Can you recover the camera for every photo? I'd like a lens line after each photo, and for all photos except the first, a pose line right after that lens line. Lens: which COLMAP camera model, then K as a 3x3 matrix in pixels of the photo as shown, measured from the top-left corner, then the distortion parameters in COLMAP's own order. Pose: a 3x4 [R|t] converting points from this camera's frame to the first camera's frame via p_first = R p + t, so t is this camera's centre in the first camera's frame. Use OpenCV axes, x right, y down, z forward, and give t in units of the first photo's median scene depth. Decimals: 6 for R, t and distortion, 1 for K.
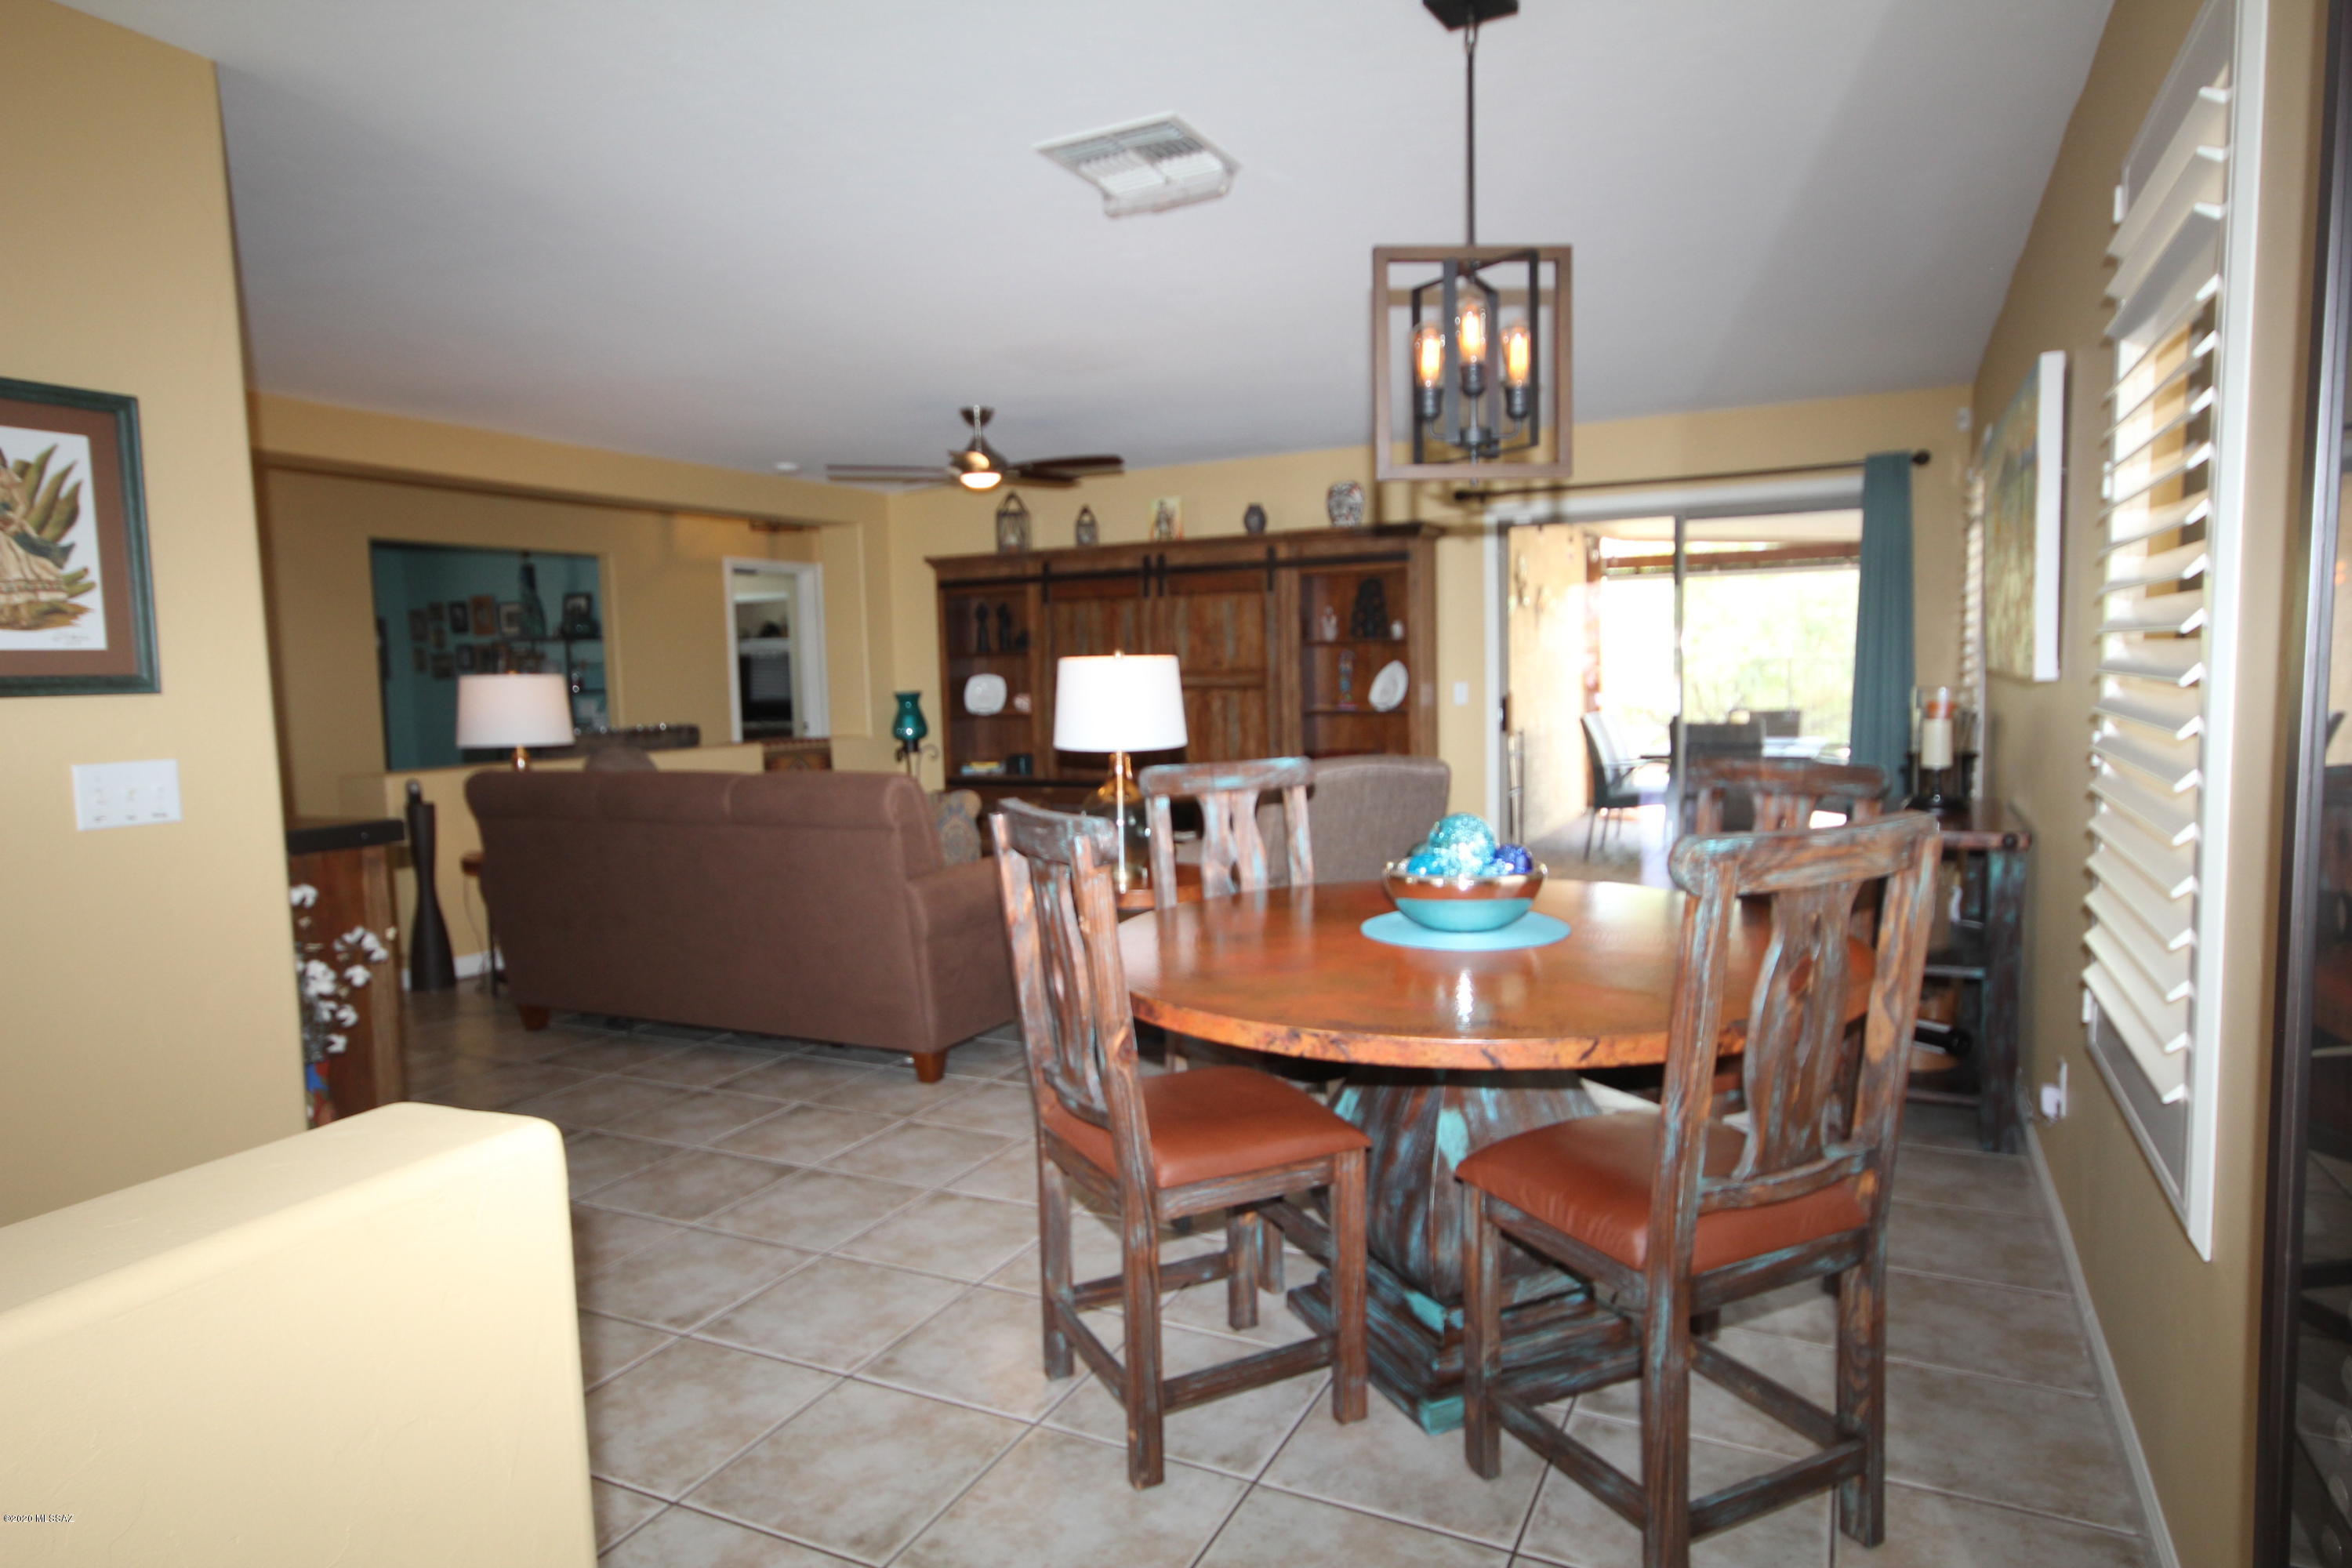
lens RADIAL K [[1338.0, 0, 1194.7], [0, 1338.0, 784.9], [0, 0, 1]] dist [0.020580, 0.002164]
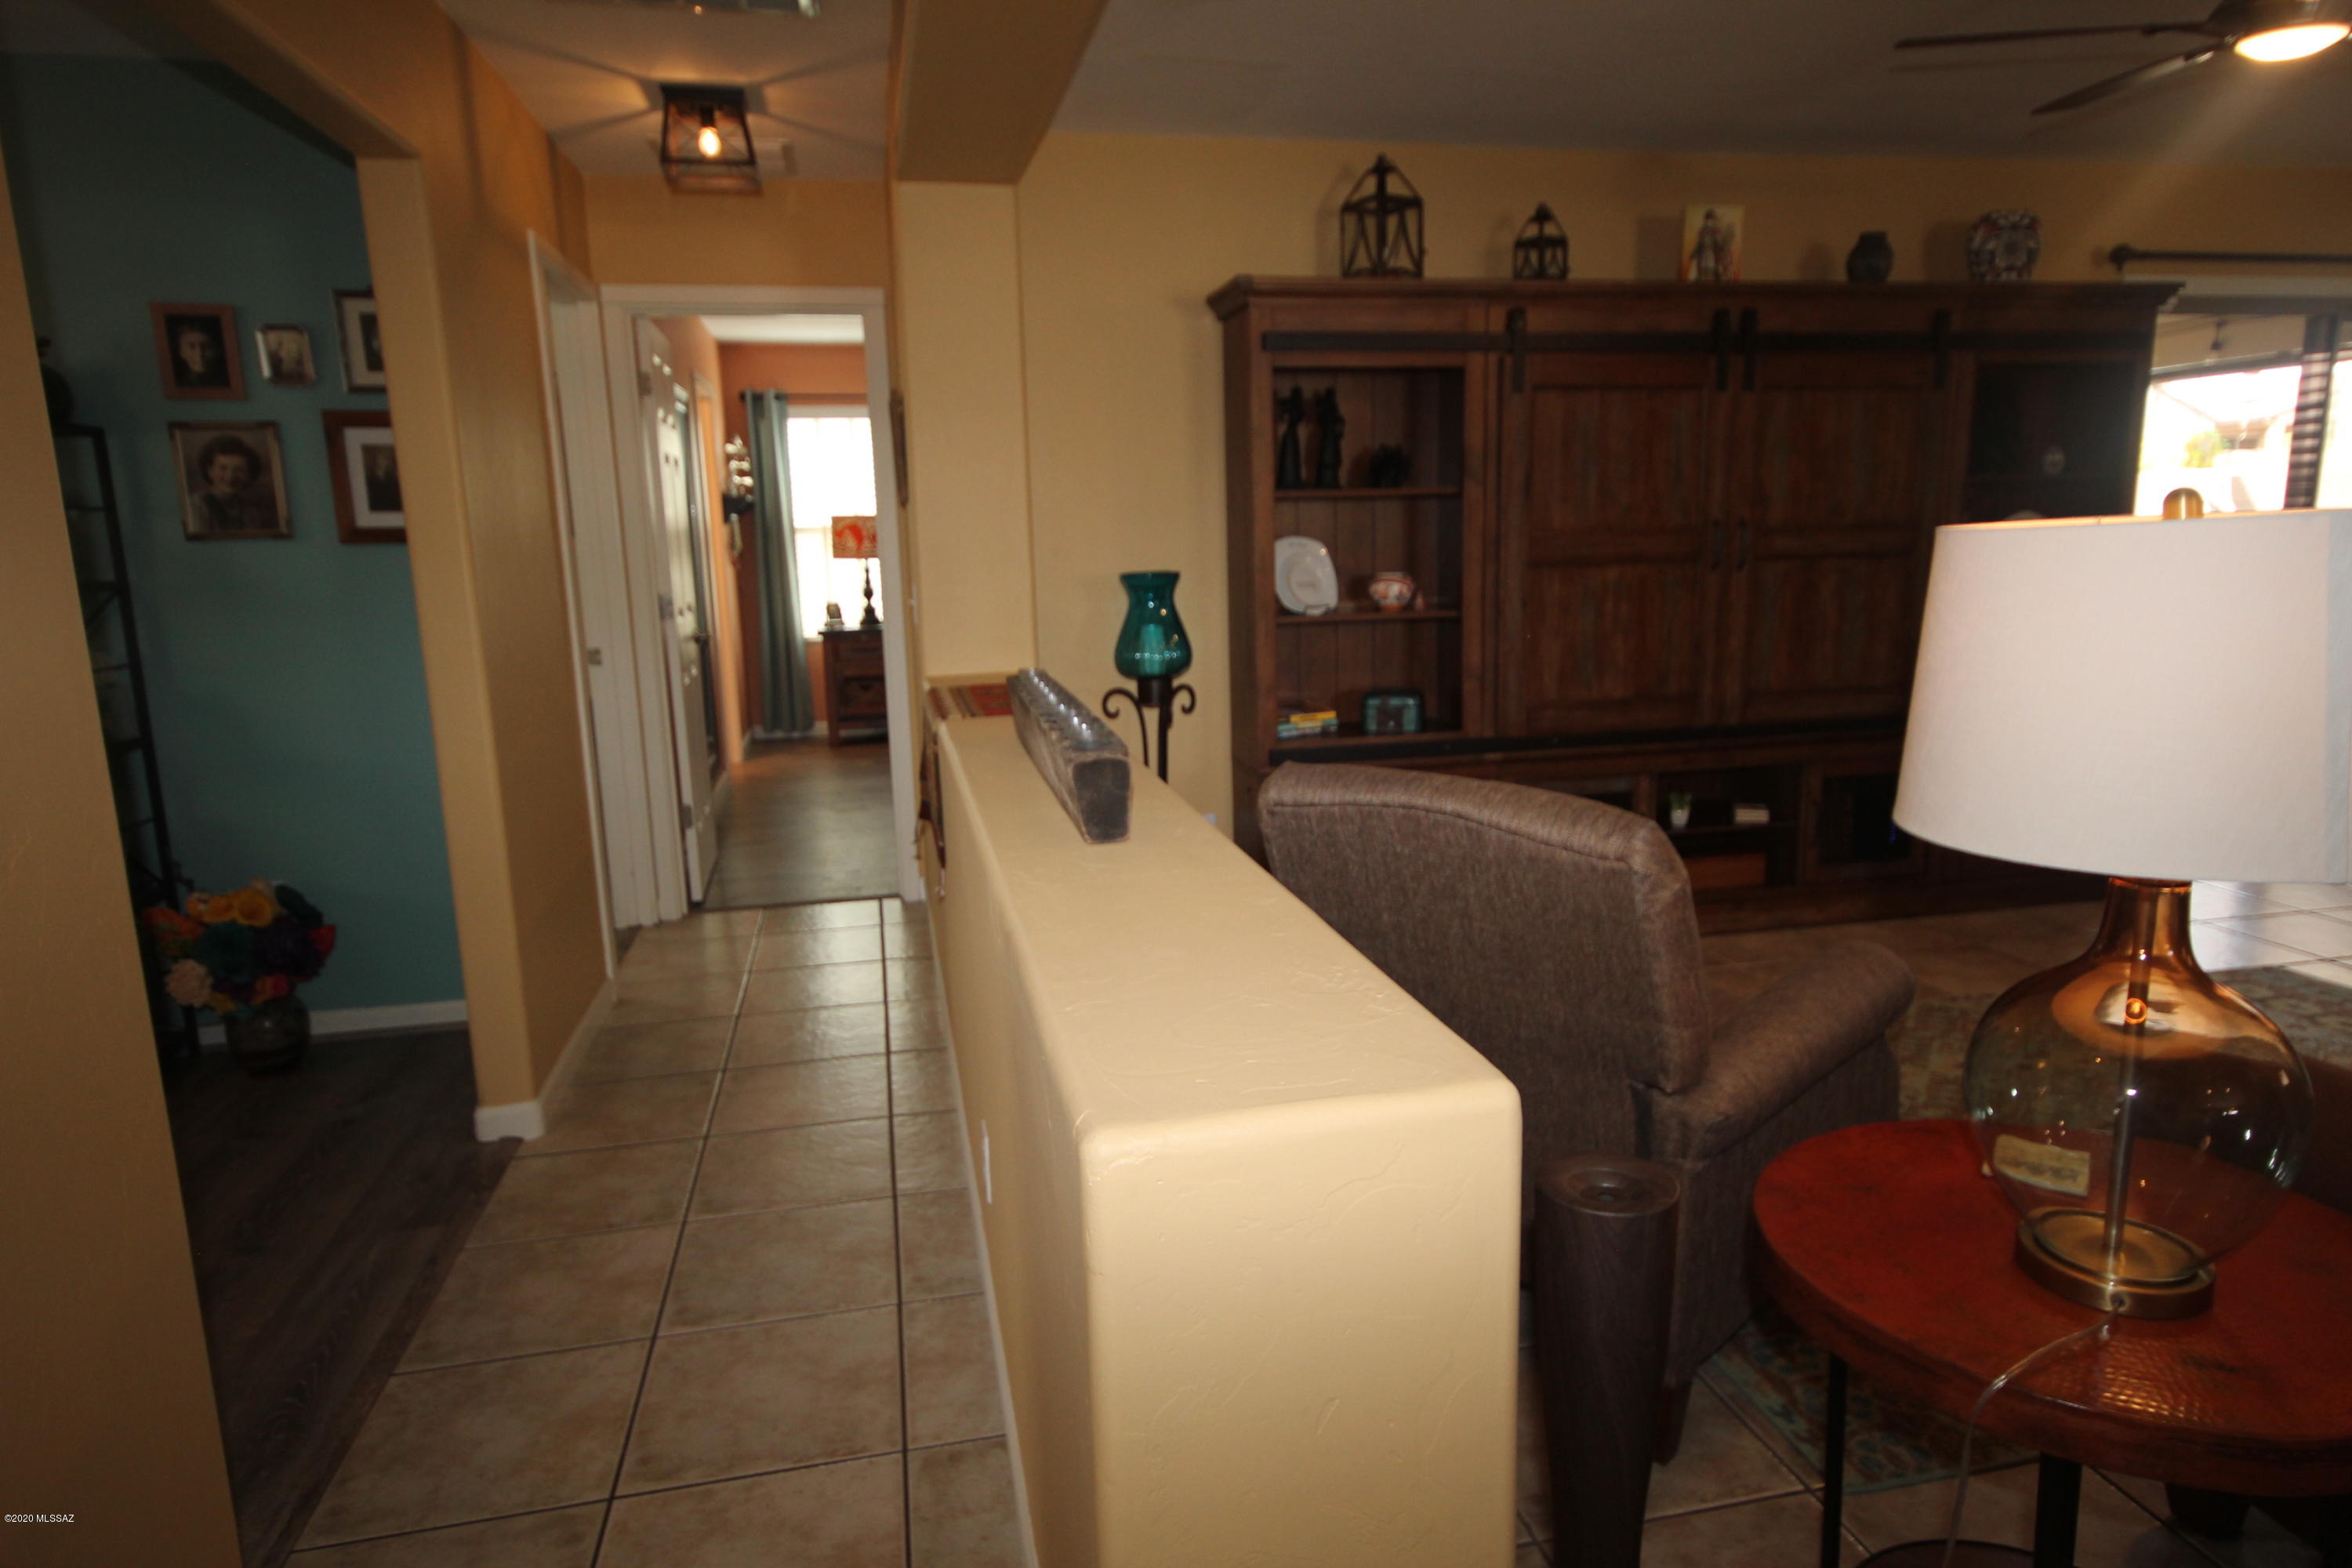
lens RADIAL K [[1357.9, 0, 1248.8], [0, 1357.9, 791.6], [0, 0, 1]] dist [0.009104, 0.008324]
pose [[0.780271, -0.112278, 0.615281, -0.549438], [0.056102, 0.992353, 0.109942, -0.049081], [-0.622920, -0.051266, 0.780604, 0.681435]]
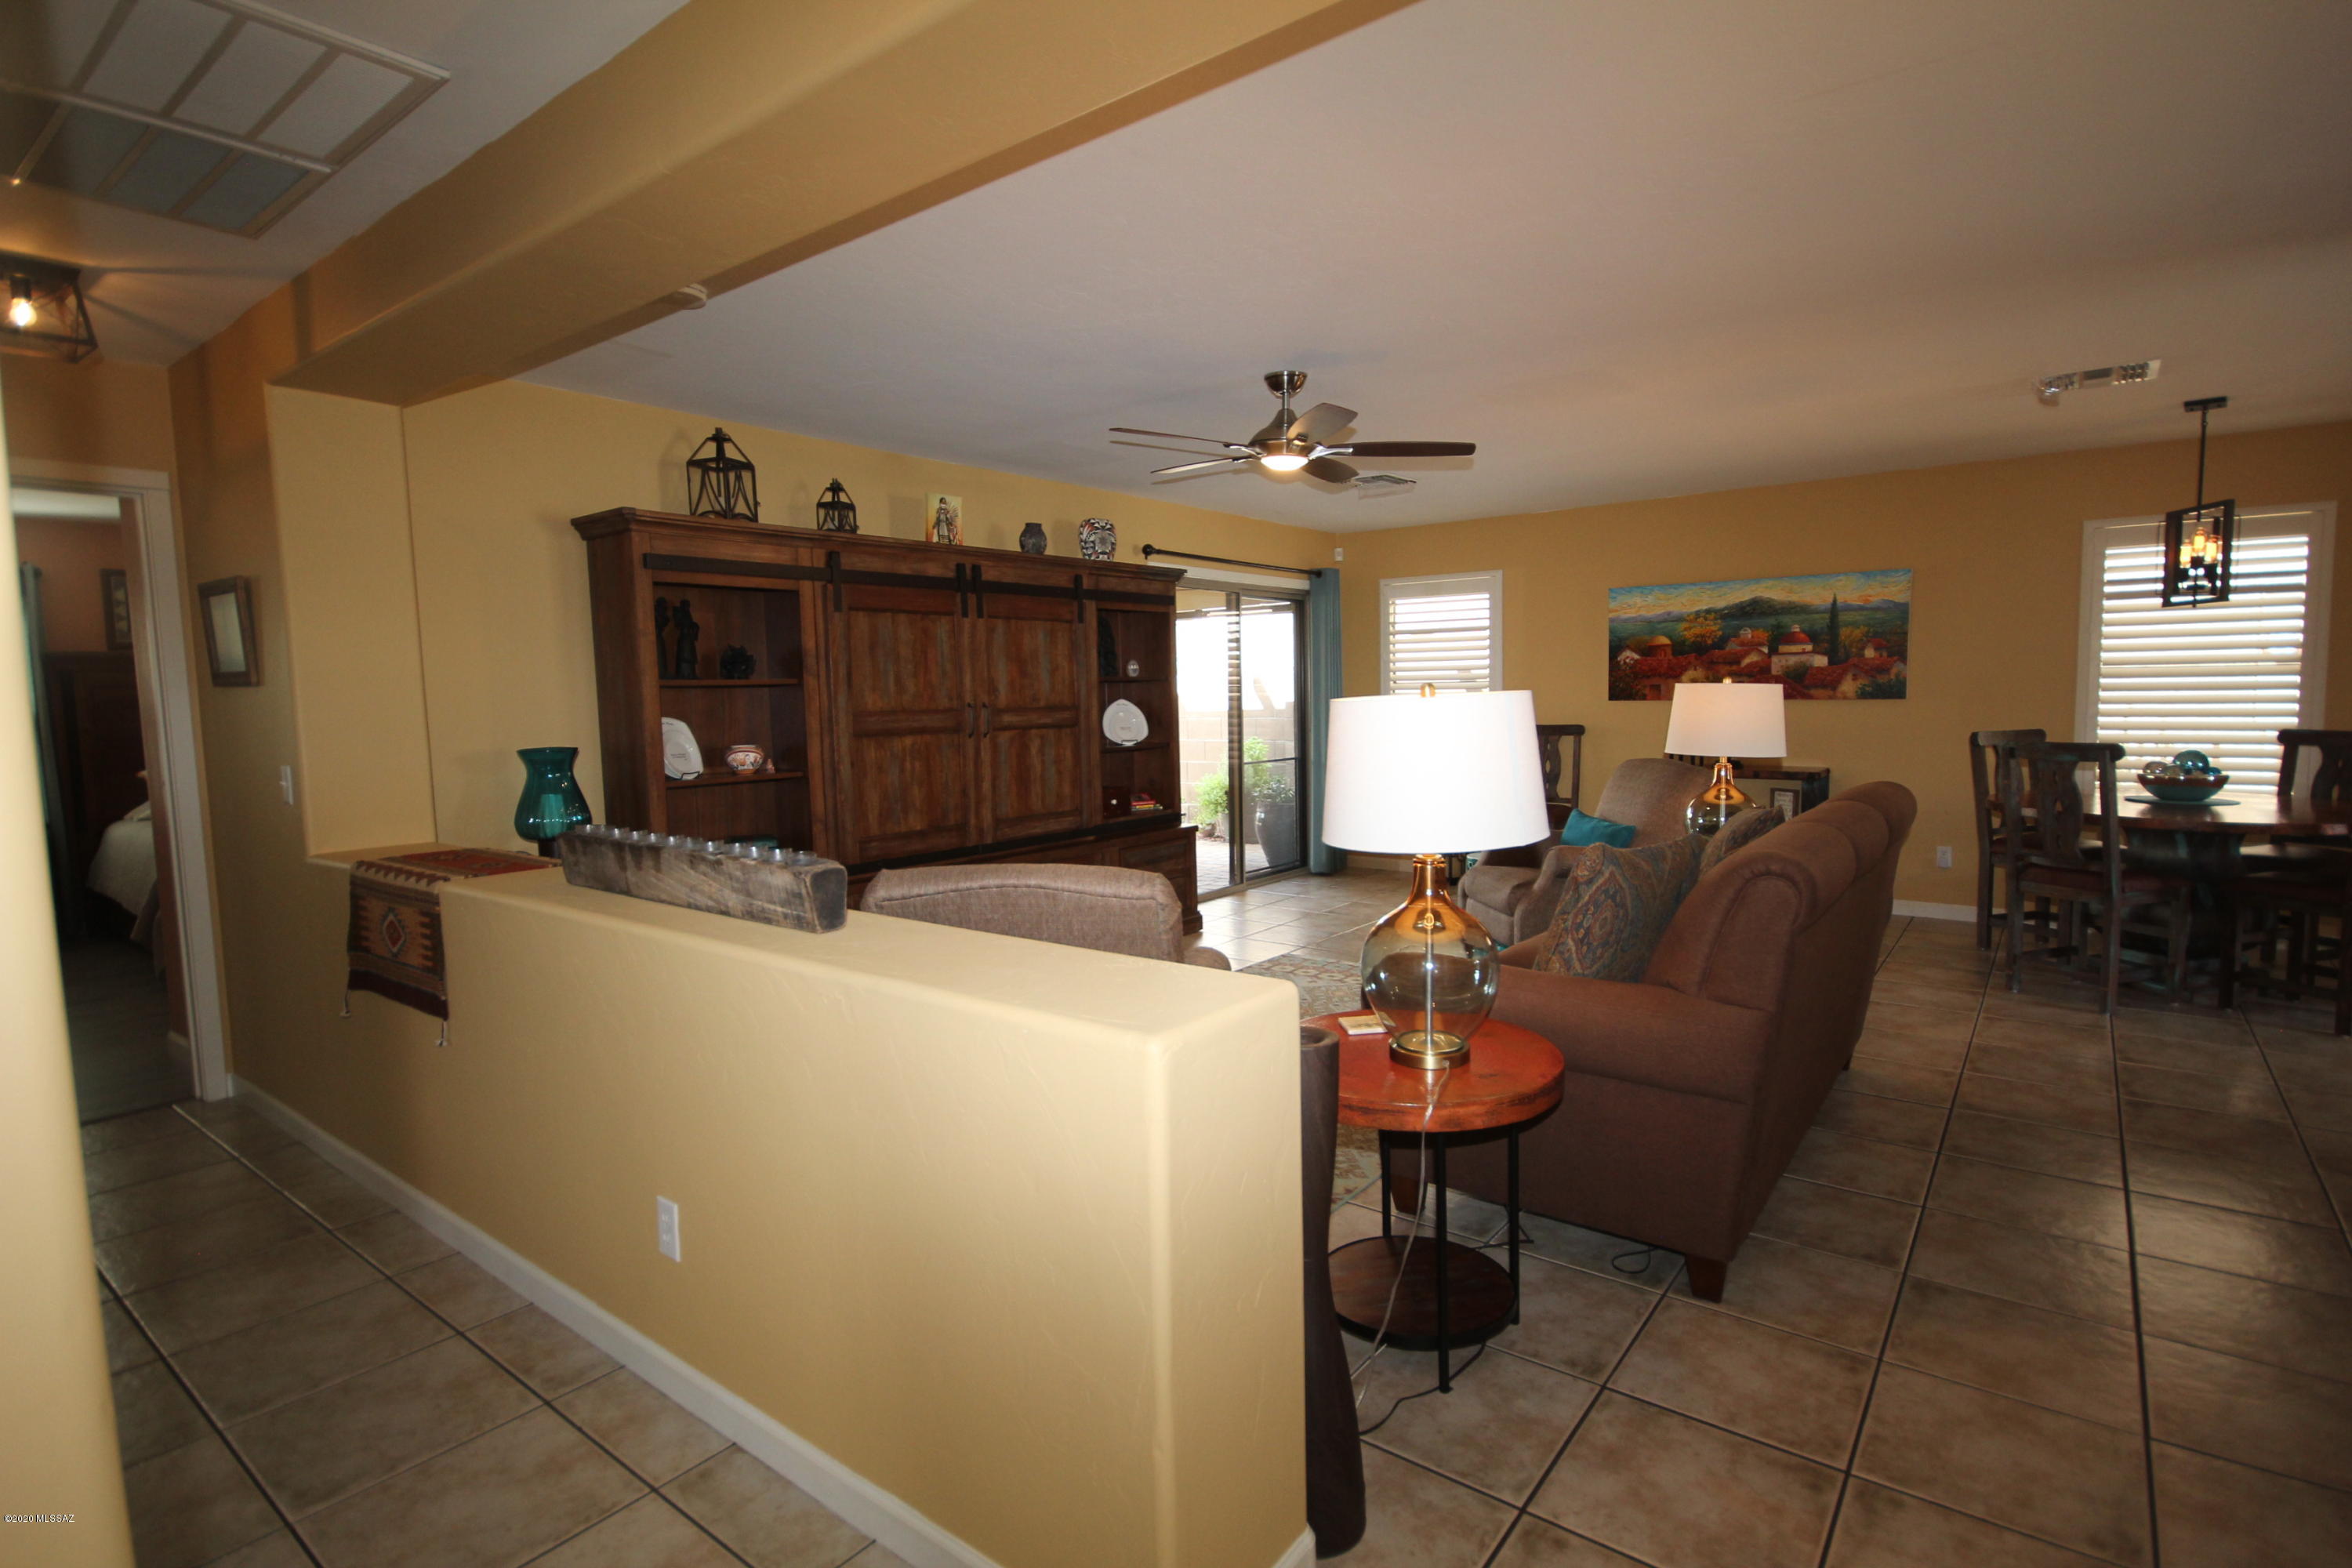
lens RADIAL K [[1101.7, 0, 1162.2], [0, 1101.7, 805.3], [0, 0, 1]] dist [0.006090, -0.006180]
pose [[0.223447, -0.077066, 0.971665, -0.664841], [0.100758, 0.993355, 0.055616, -0.052222], [-0.969494, 0.085476, 0.229728, 0.746531]]
